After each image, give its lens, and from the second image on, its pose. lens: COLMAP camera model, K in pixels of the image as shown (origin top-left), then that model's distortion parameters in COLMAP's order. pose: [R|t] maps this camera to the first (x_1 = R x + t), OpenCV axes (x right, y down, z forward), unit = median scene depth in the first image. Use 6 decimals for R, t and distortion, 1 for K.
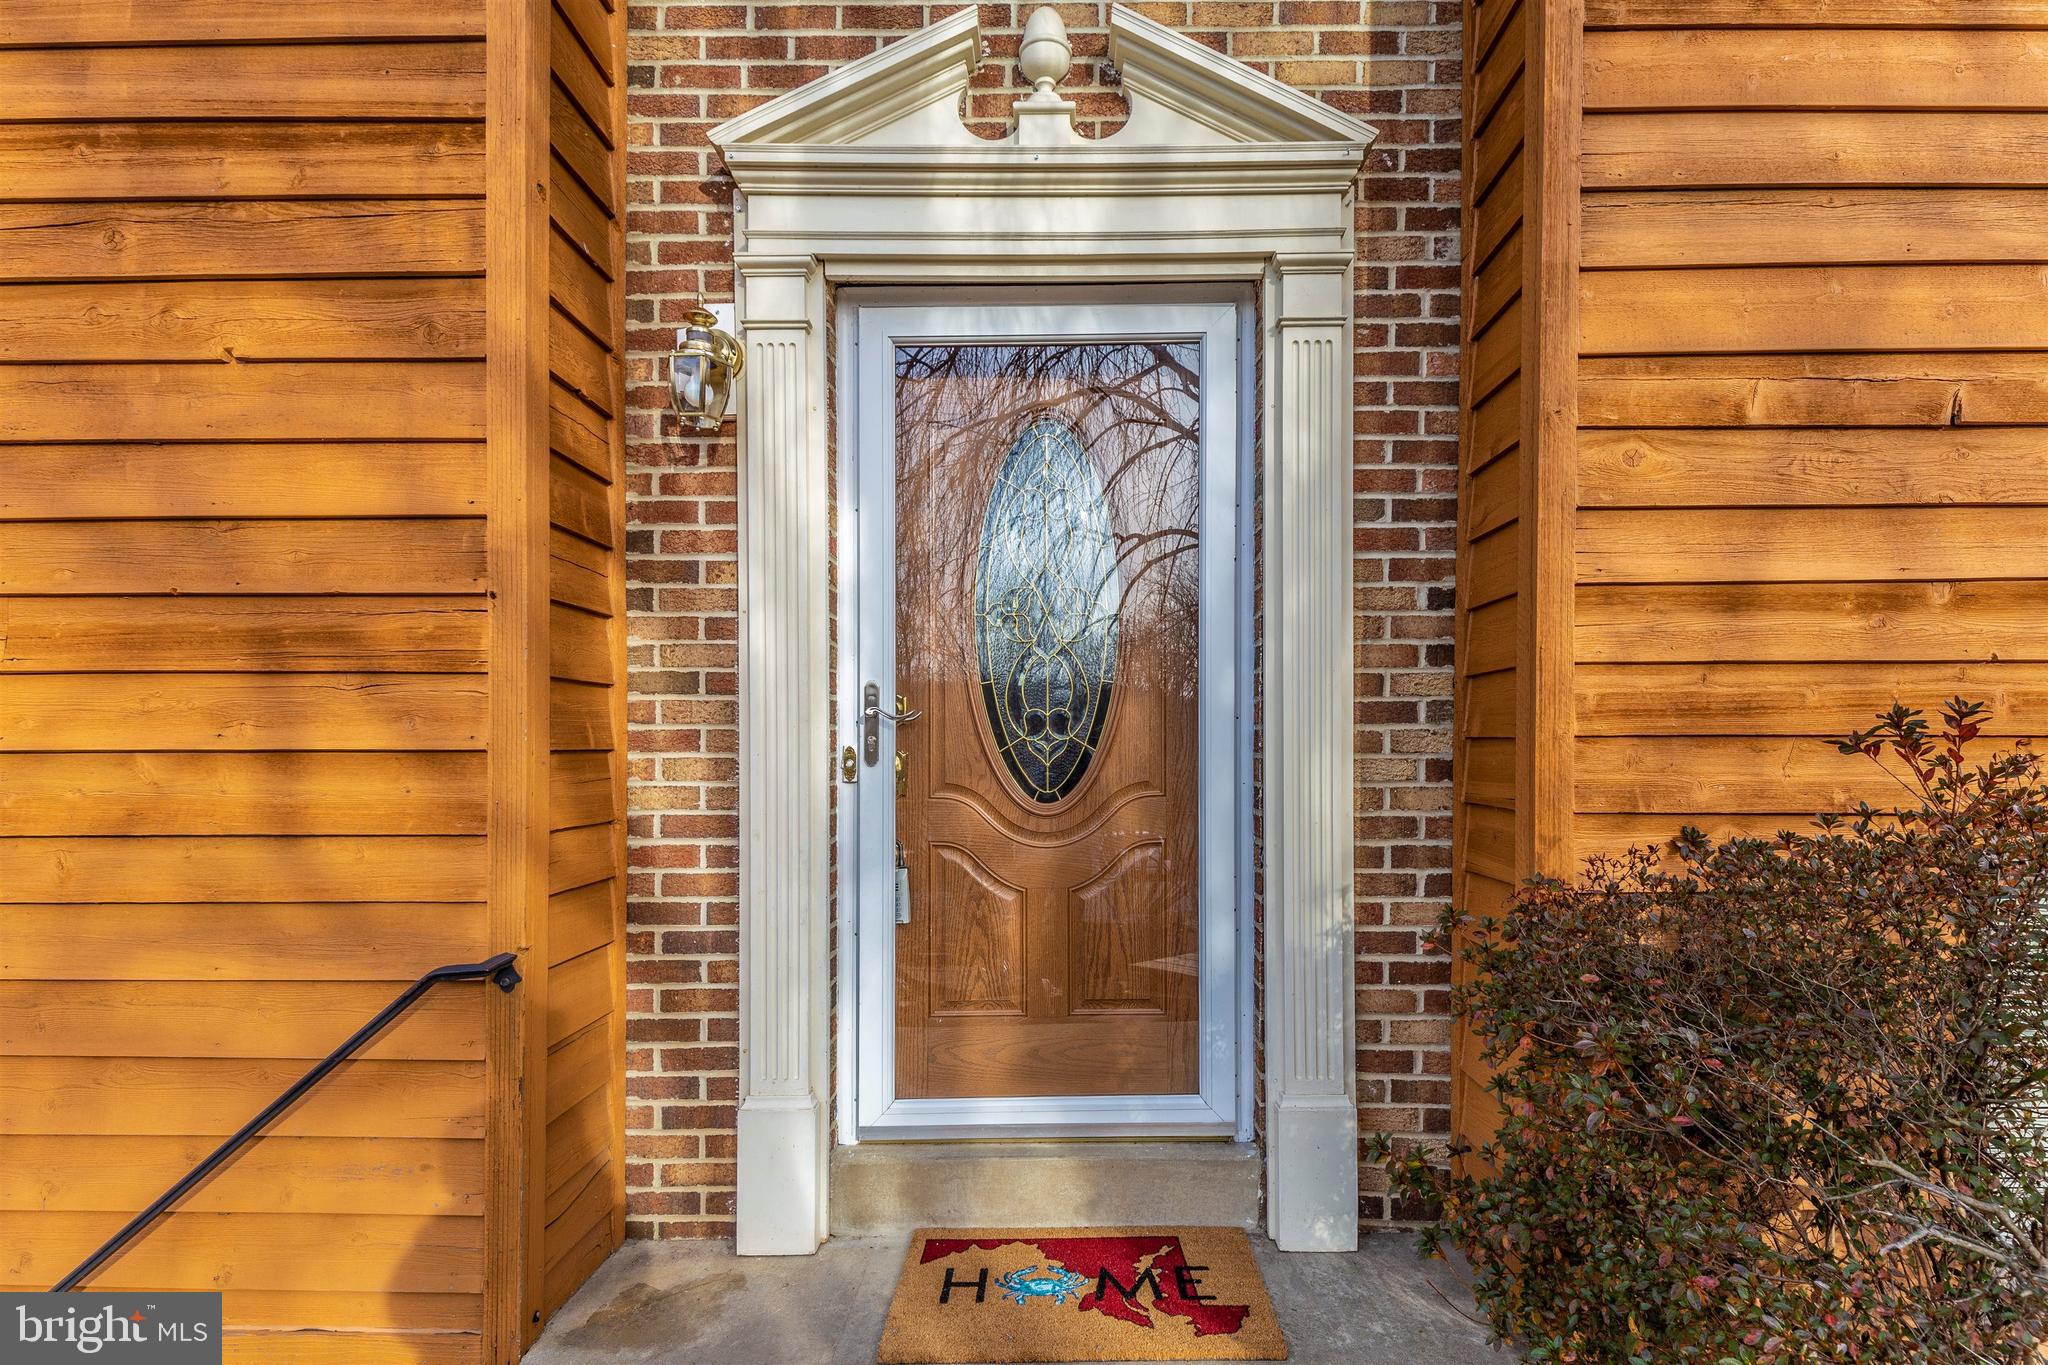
lens RADIAL K [[1003.6, 0, 1022.9], [0, 1003.6, 750.0], [0, 0, 1]] dist [0.038080, -0.016647]
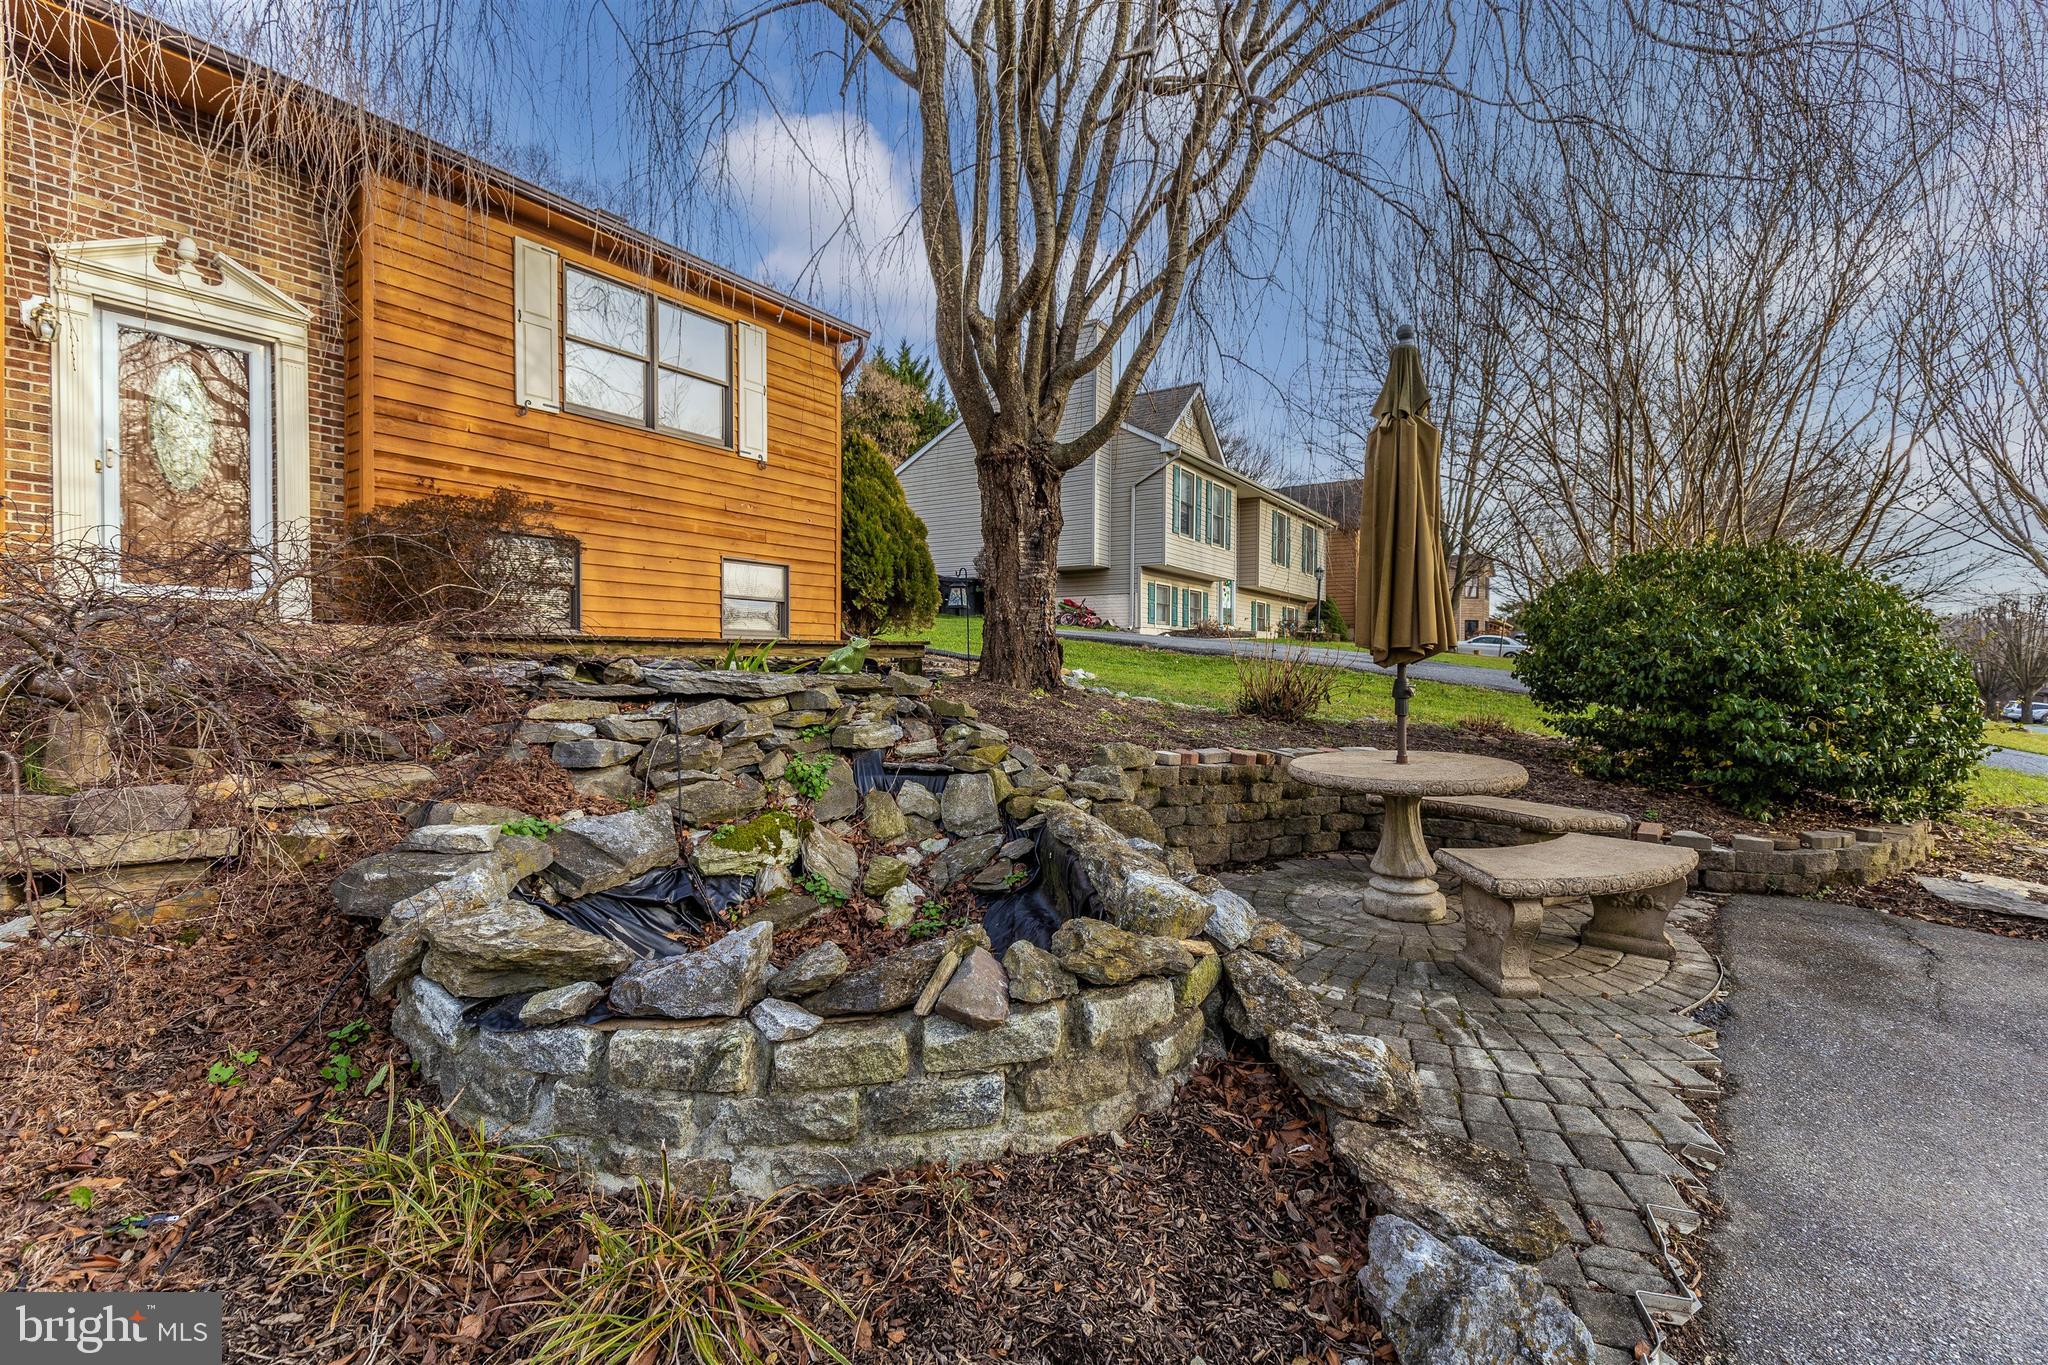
lens RADIAL K [[920.3, 0, 1021.9], [0, 920.3, 673.6], [0, 0, 1]] dist [0.013659, -0.000611]
pose [[0.552736, -0.007084, 0.833326, -0.973934], [-0.003943, 0.999930, 0.011115, 0.589200], [-0.833347, -0.009429, 0.552670, -2.788236]]
